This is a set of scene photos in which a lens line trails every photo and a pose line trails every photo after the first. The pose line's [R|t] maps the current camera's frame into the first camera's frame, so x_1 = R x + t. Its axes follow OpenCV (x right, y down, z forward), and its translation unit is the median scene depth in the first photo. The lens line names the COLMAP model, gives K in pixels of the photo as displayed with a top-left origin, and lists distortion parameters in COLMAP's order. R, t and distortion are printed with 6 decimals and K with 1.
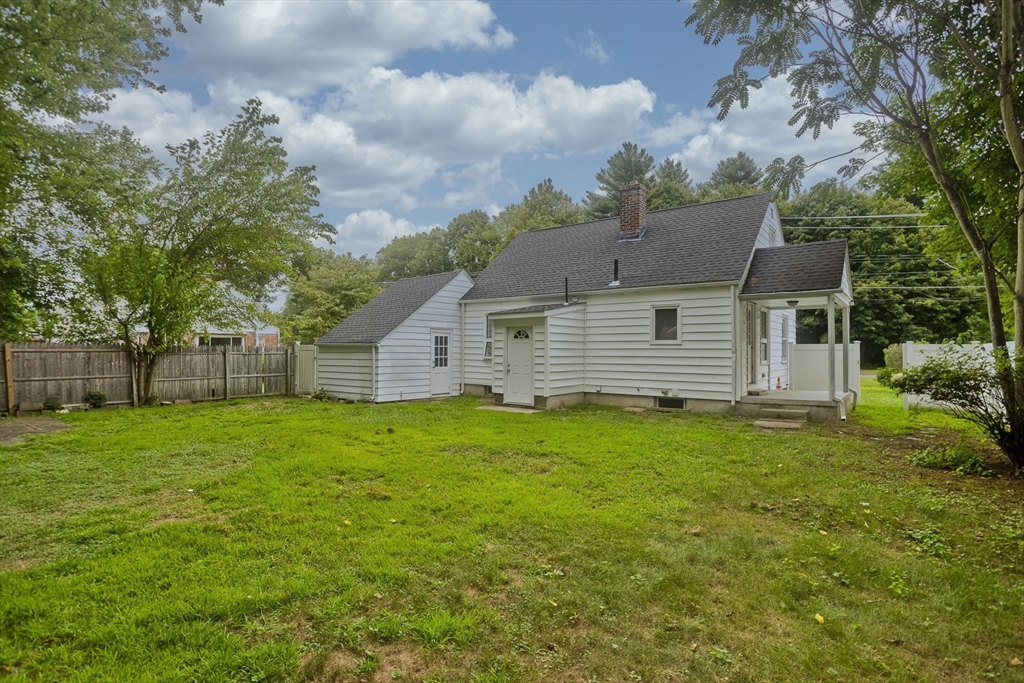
lens RADIAL K [[500.0, 0, 502.6], [0, 500.0, 345.6], [0, 0, 1]] dist [-0.041435, 0.018130]
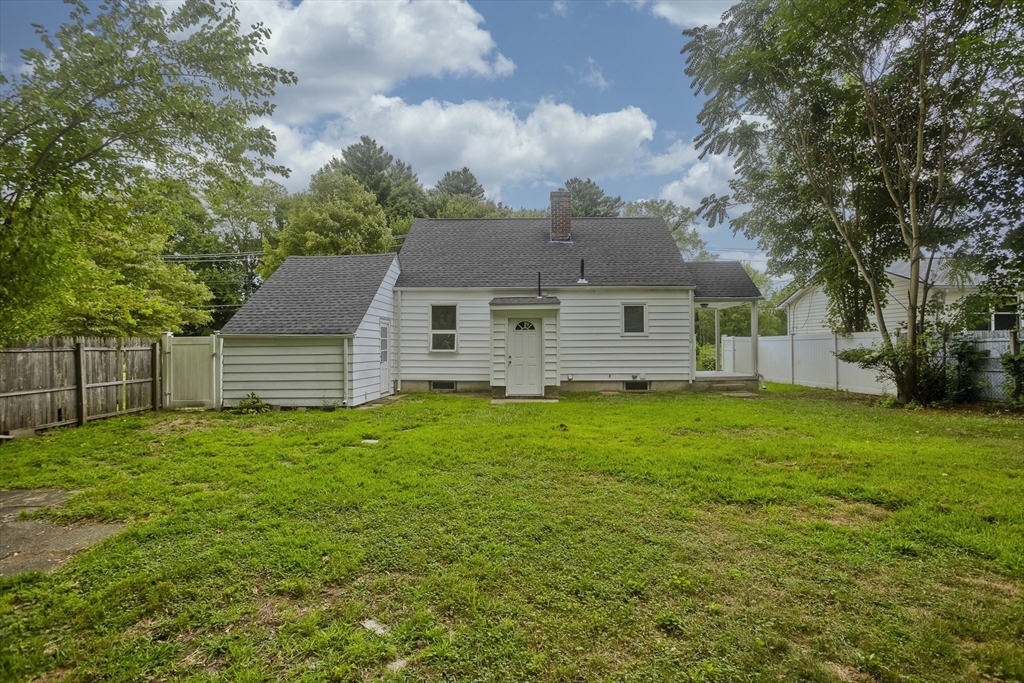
lens RADIAL K [[500.0, 0, 505.1], [0, 500.0, 340.5], [0, 0, 1]] dist [-0.041435, 0.018130]
pose [[0.807451, -0.001723, 0.589932, -0.565930], [0.003602, 0.999991, -0.002010, 0.008625], [-0.589924, 0.003748, 0.807450, 0.207074]]
